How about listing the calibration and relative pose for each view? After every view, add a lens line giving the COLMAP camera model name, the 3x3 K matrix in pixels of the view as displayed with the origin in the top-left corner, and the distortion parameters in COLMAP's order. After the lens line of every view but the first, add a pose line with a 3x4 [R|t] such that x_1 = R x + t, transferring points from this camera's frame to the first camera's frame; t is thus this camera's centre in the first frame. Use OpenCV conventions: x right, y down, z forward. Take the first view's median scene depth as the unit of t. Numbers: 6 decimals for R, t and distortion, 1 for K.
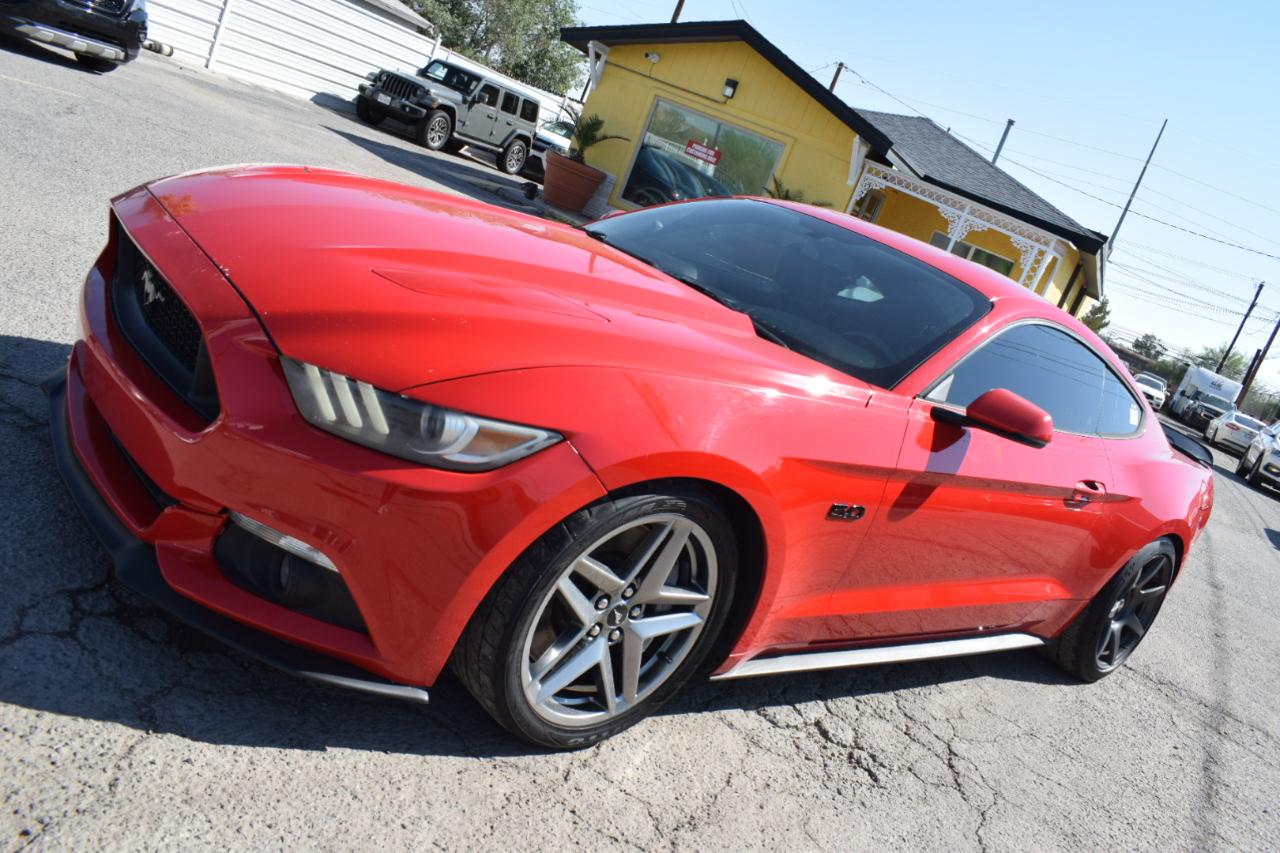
lens RADIAL K [[1037.1, 0, 642.1], [0, 1037.1, 440.2], [0, 0, 1]] dist [-0.091747, 0.004465]
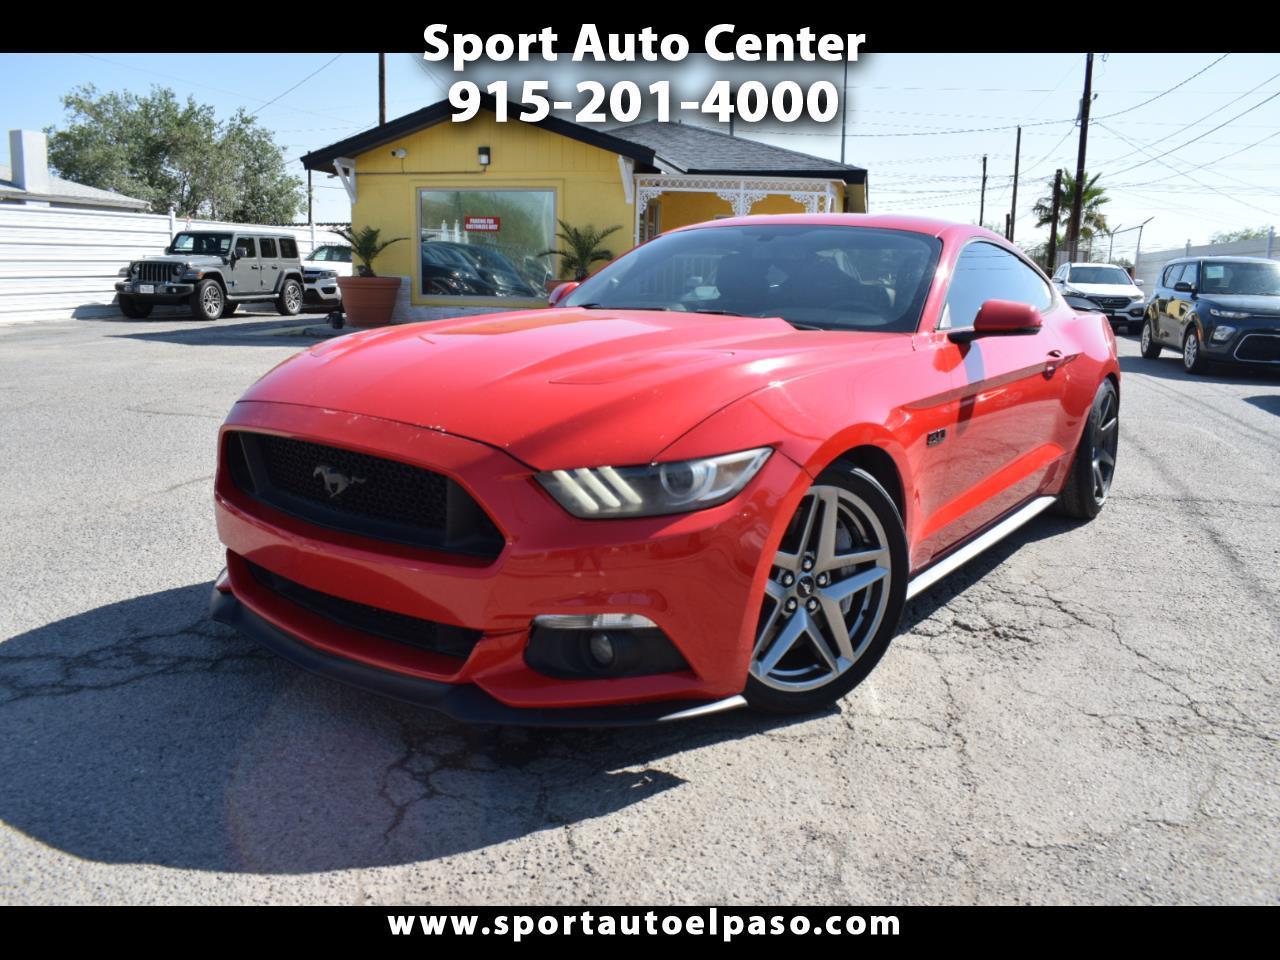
lens RADIAL K [[1046.7, 0, 655.2], [0, 1046.7, 476.4], [0, 0, 1]] dist [-0.096437, 0.007477]
pose [[0.906517, -0.385609, 0.171853, -0.061975], [0.387801, 0.921480, 0.022011, -0.007732], [-0.166846, 0.046692, 0.984877, -0.023590]]
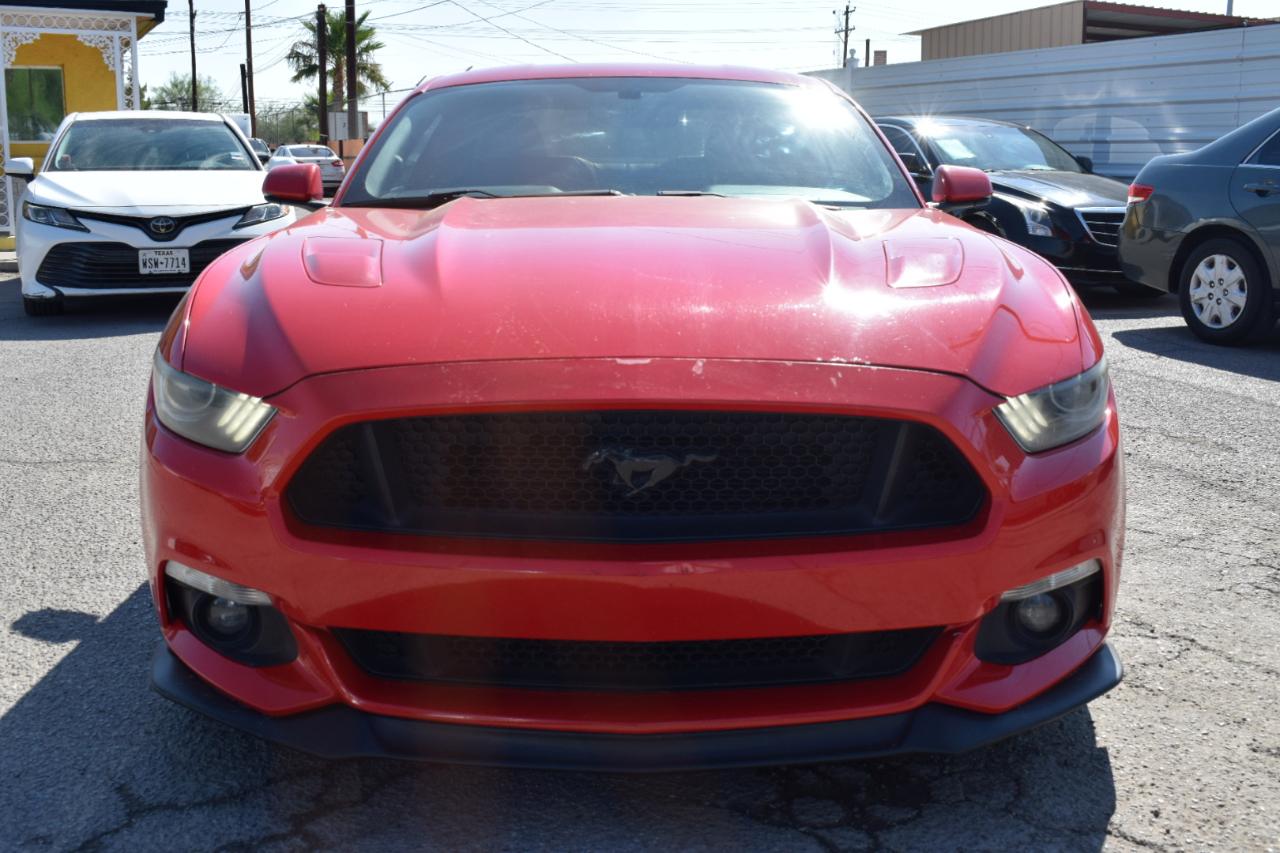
lens RADIAL K [[1391.2, 0, 701.0], [0, 1391.2, 429.8], [0, 0, 1]] dist [-0.063259, 0.017154]
pose [[0.545194, -0.502276, 0.671180, -0.184904], [0.410931, 0.857968, 0.308263, -0.075896], [-0.730684, 0.107745, 0.674160, 0.055501]]
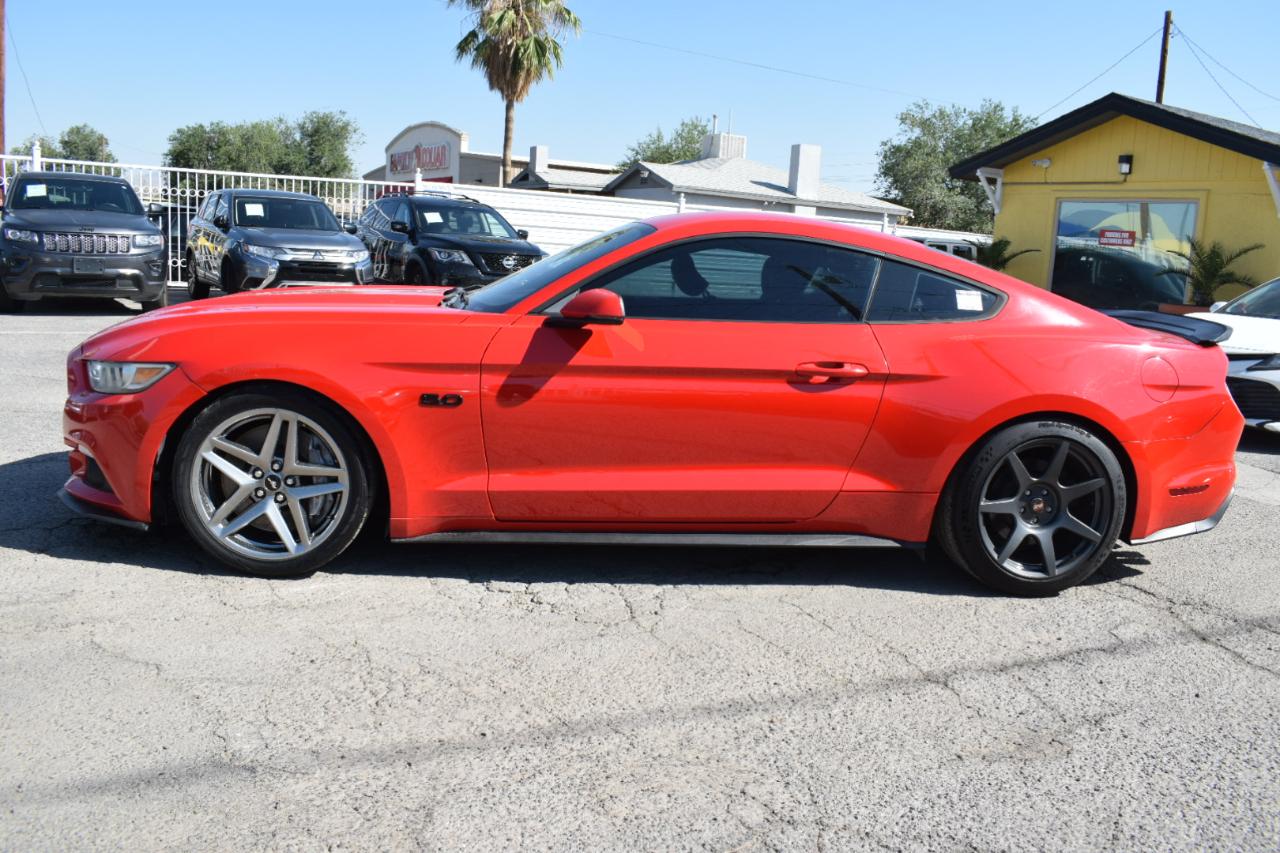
lens RADIAL K [[1093.6, 0, 640.0], [0, 1093.6, 426.5], [0, 0, 1]] dist [-0.084318, -0.002570]
pose [[0.793539, -0.228815, -0.563861, 0.240104], [0.094901, 0.961809, -0.256745, 0.099012], [0.601074, 0.150226, 0.784948, 0.005629]]
